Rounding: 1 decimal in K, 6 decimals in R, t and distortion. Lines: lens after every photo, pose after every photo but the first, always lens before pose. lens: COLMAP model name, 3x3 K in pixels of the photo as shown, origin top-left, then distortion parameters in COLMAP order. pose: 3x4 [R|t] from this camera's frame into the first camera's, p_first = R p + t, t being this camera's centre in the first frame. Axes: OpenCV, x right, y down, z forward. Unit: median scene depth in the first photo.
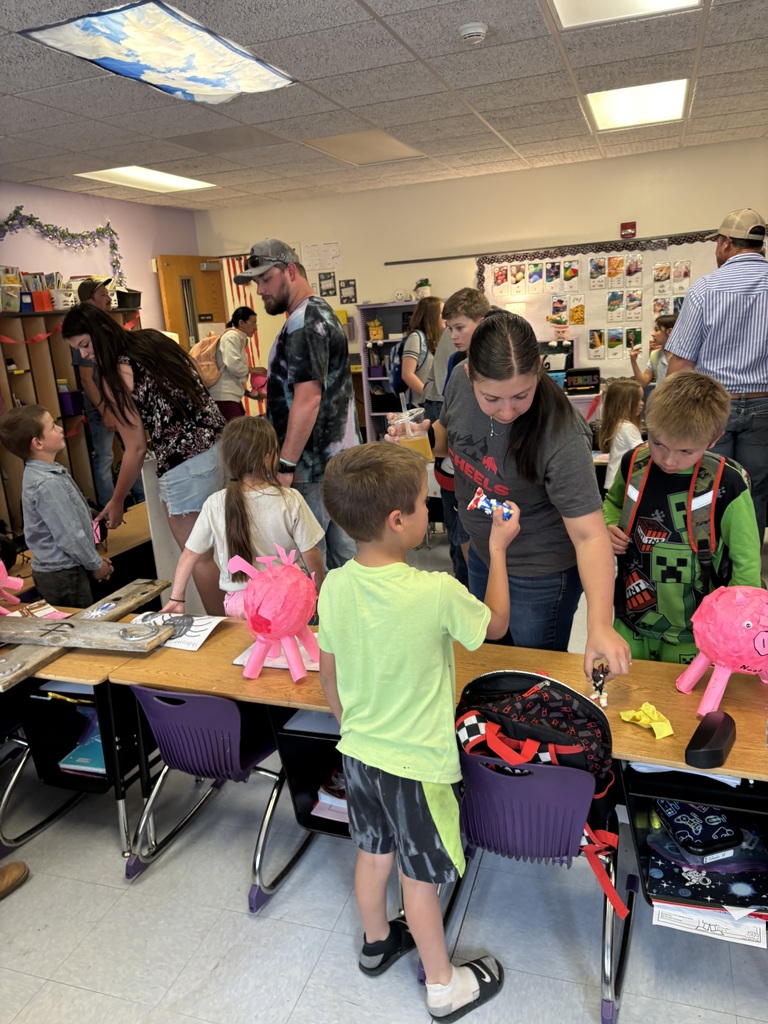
lens RADIAL K [[766.2, 0, 377.5], [0, 766.2, 511.3], [0, 0, 1]] dist [0.072629, -0.086247]
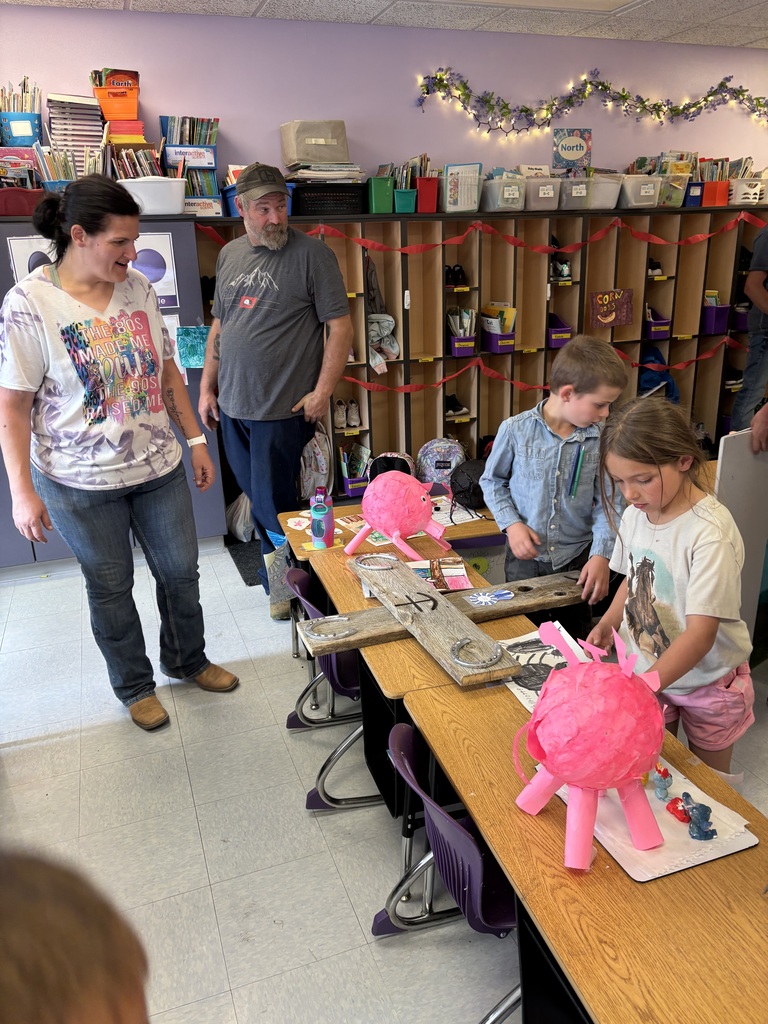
lens RADIAL K [[766.2, 0, 377.5], [0, 766.2, 511.3], [0, 0, 1]] dist [0.072629, -0.086247]
pose [[0.624219, 0.293690, -0.723945, 0.050823], [-0.207739, 0.955688, 0.208581, -0.043828], [0.753123, 0.020191, 0.657569, 0.185946]]
